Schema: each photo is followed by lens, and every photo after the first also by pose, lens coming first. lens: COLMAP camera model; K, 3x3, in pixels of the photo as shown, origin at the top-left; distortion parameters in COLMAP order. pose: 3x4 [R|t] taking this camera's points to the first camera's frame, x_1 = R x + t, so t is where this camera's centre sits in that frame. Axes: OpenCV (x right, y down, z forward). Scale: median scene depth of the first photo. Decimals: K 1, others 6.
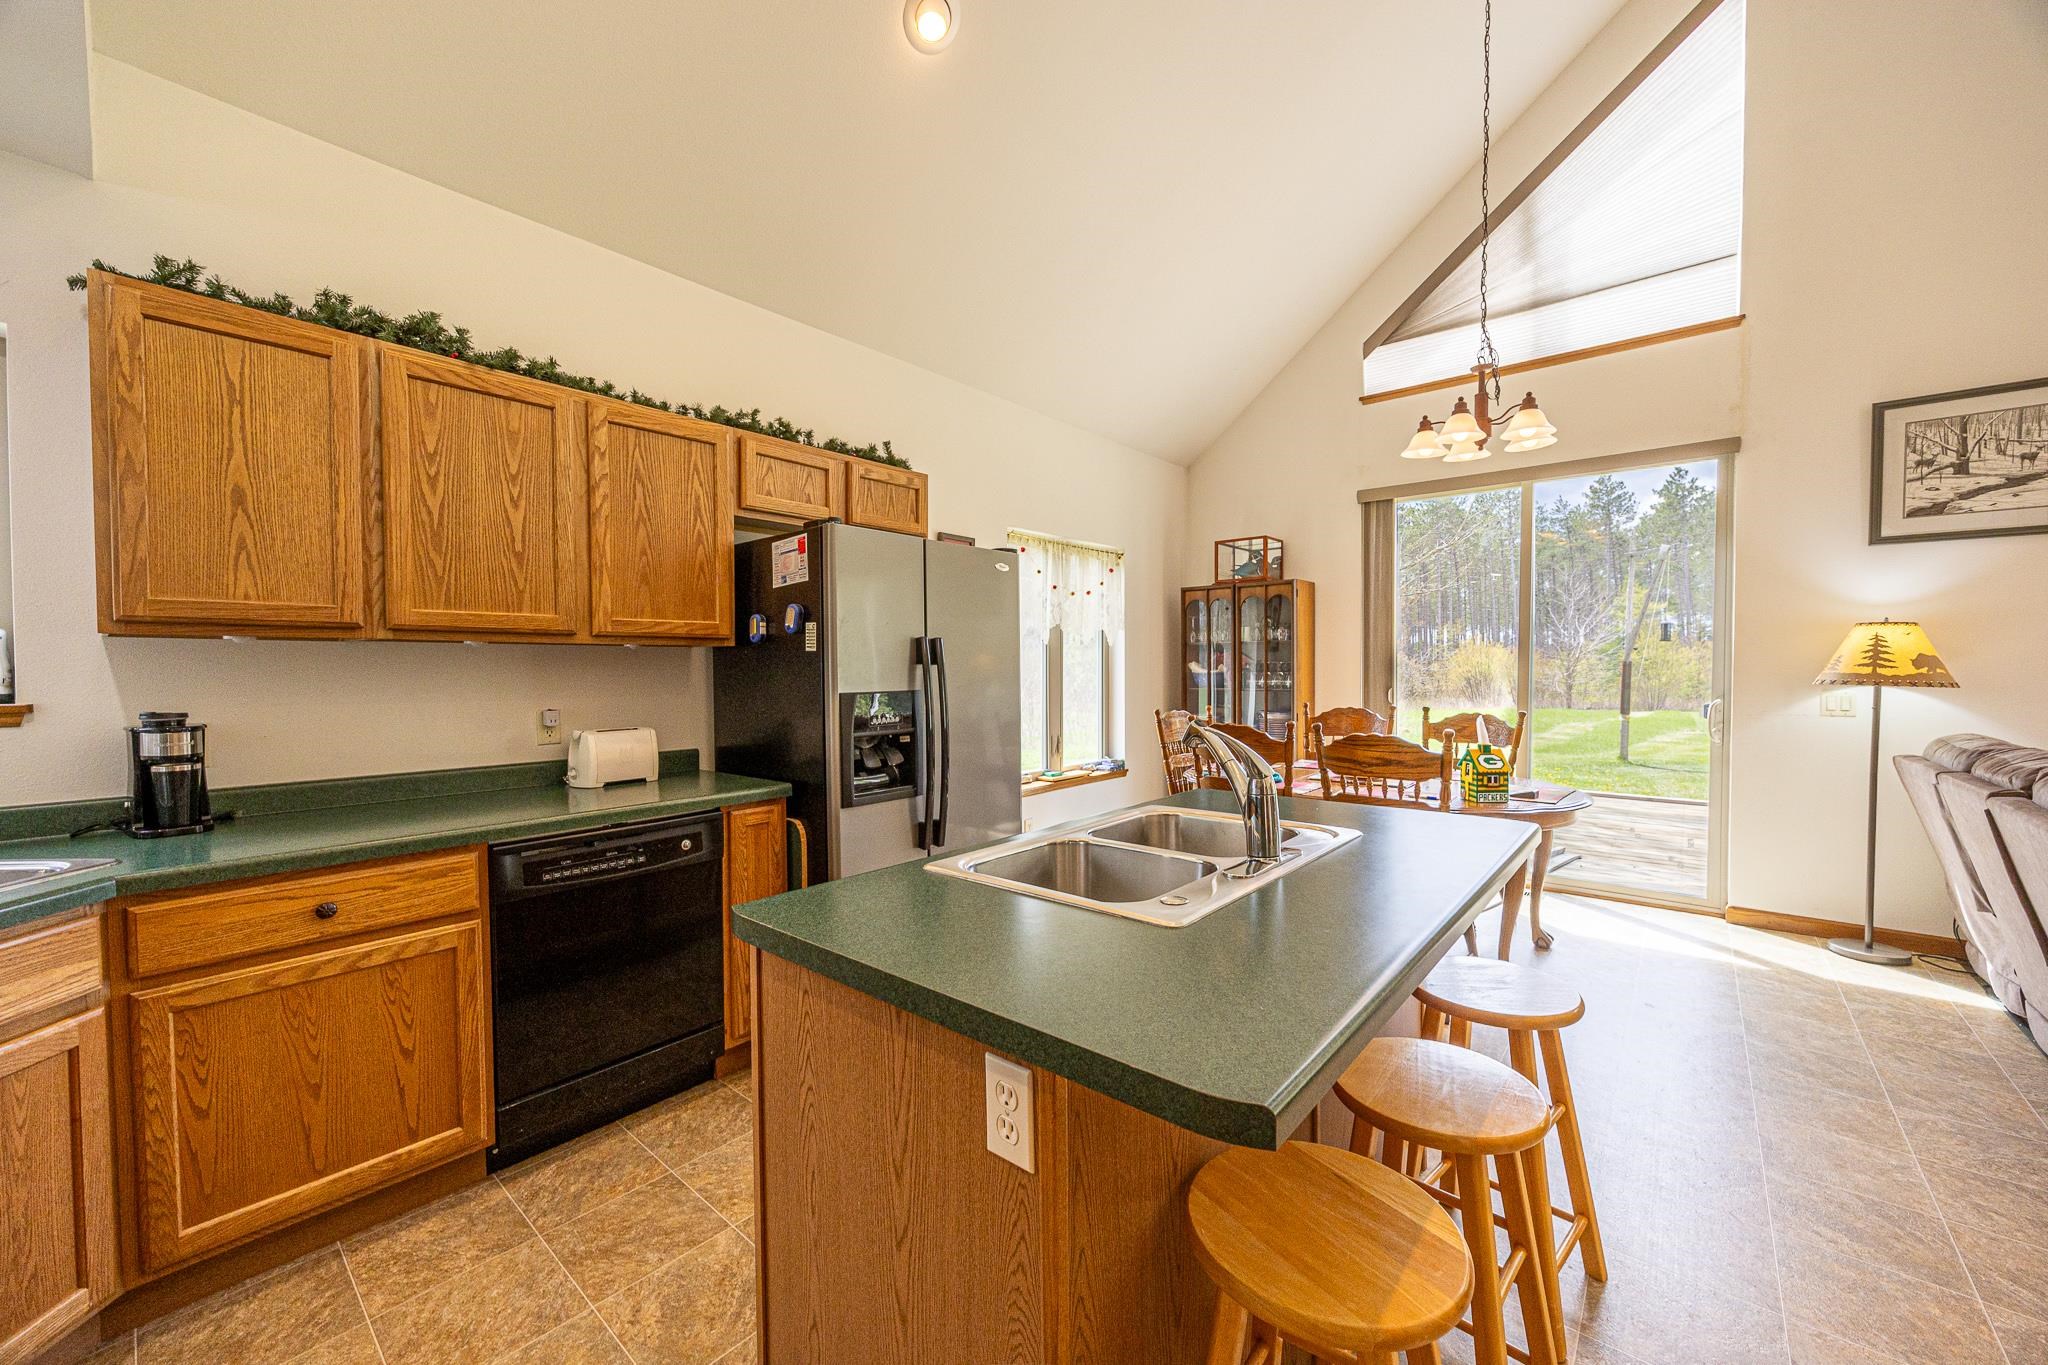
lens RADIAL K [[780.2, 0, 1021.9], [0, 780.2, 686.5], [0, 0, 1]] dist [-0.002682, 0.000069]
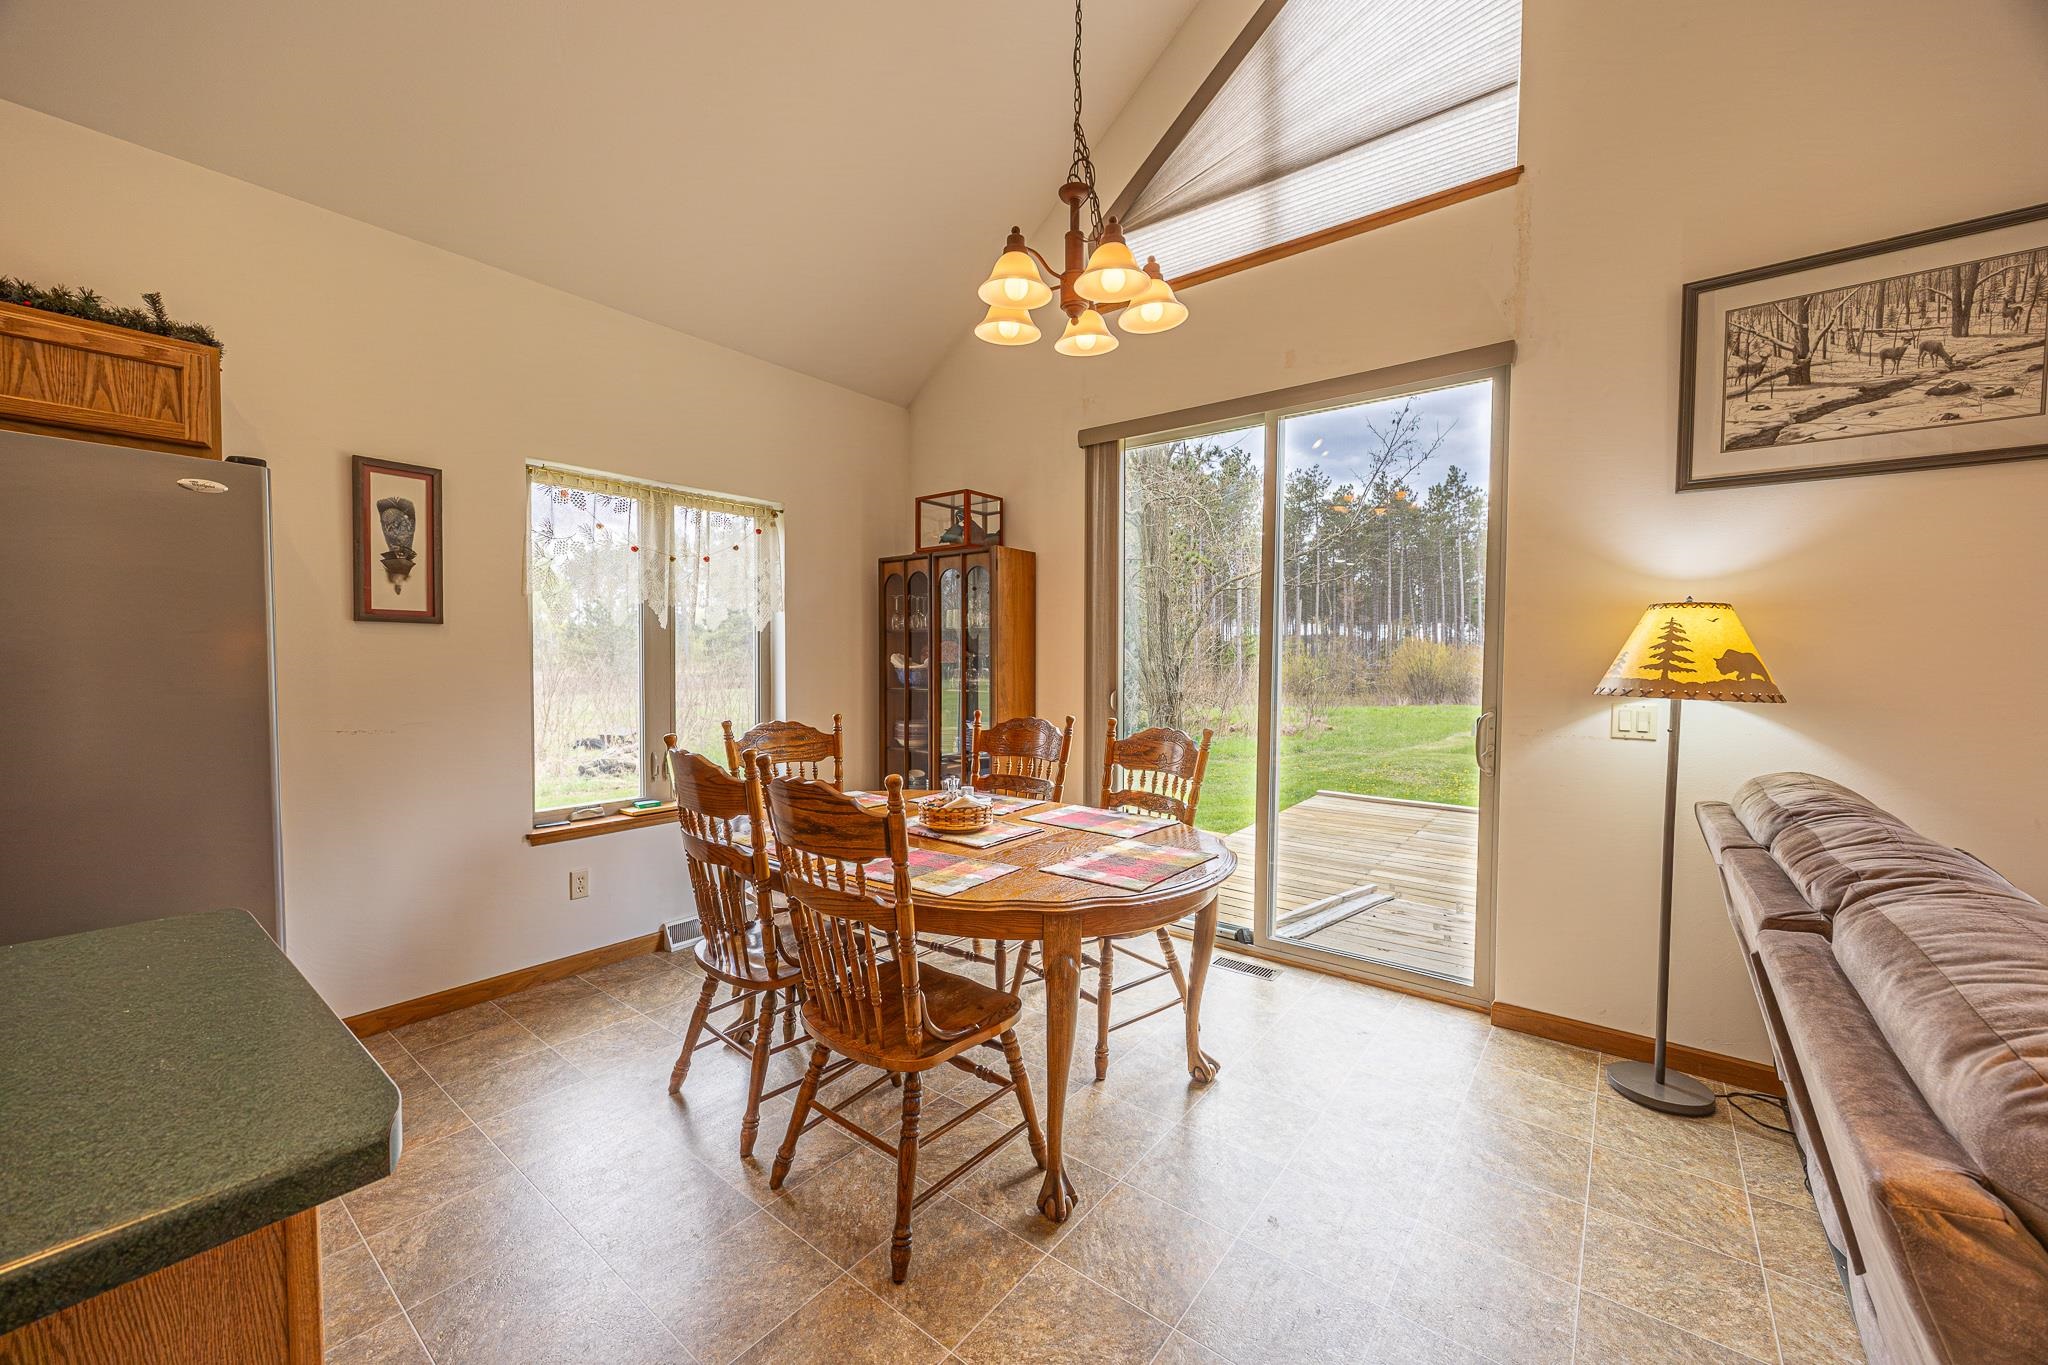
lens RADIAL K [[780.2, 0, 1021.9], [0, 780.2, 686.5], [0, 0, 1]] dist [-0.002682, 0.000069]
pose [[0.999024, 0.008234, 0.043397, 0.664640], [-0.008674, 0.999913, 0.009950, -0.016385], [-0.043312, -0.010316, 0.999008, 0.461543]]
